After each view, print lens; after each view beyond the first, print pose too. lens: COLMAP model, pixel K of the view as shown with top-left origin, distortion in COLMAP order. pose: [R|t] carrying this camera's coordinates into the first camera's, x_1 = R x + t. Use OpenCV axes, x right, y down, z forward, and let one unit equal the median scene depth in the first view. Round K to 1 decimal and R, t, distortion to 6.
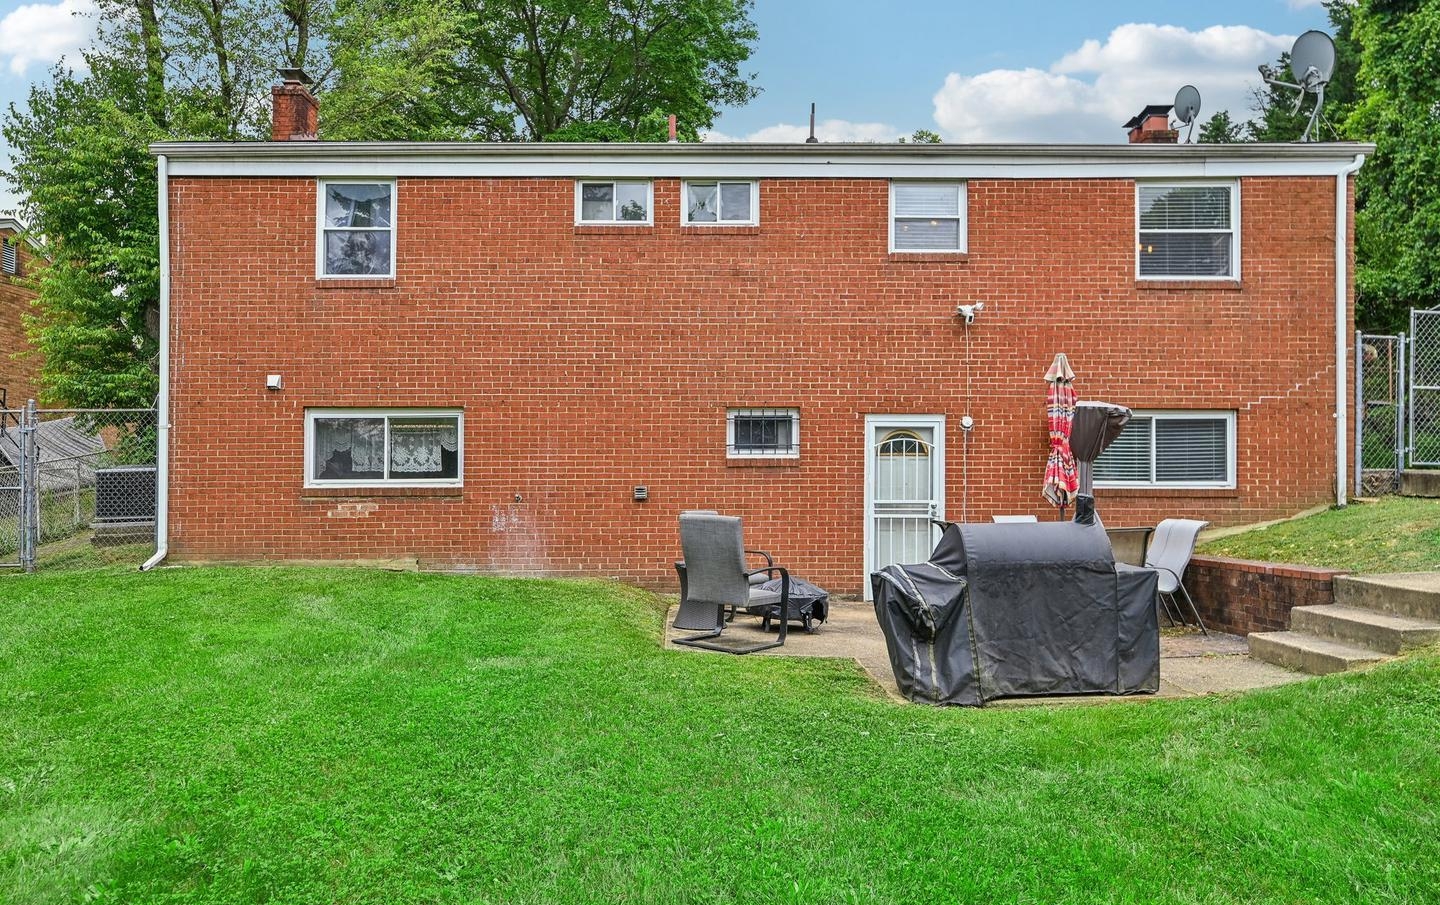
lens RADIAL K [[919.4, 0, 743.1], [0, 919.4, 465.2], [0, 0, 1]] dist [0.007853, -0.000079]
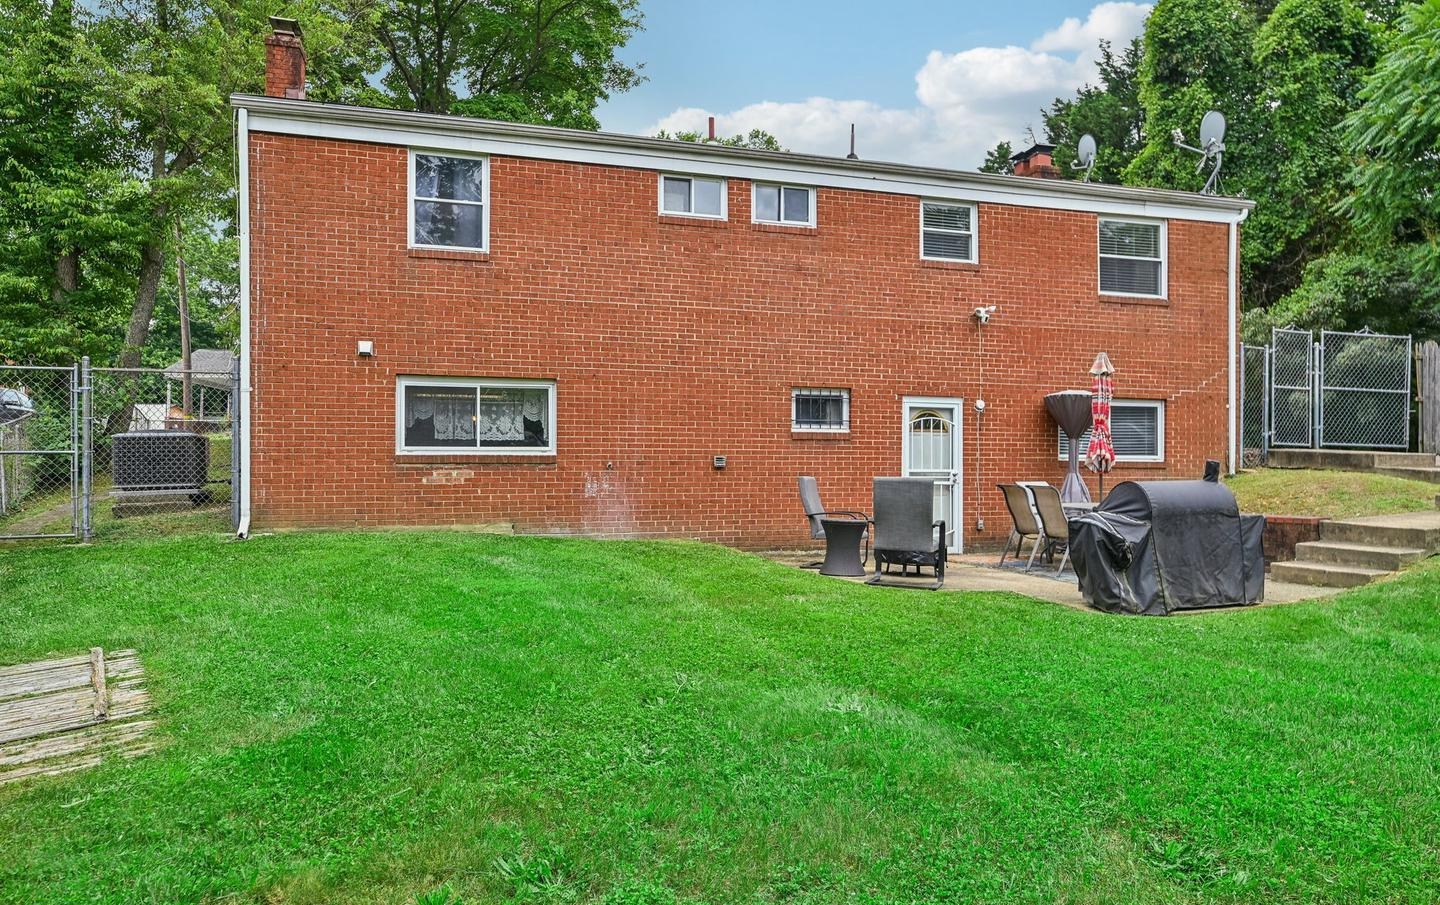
lens RADIAL K [[933.1, 0, 741.1], [0, 933.1, 458.0], [0, 0, 1]] dist [0.007763, -0.000338]
pose [[0.960126, 0.007518, 0.279466, -0.396130], [-0.009726, 0.999931, 0.006515, 0.017935], [-0.279398, -0.008973, 0.960133, -0.086190]]
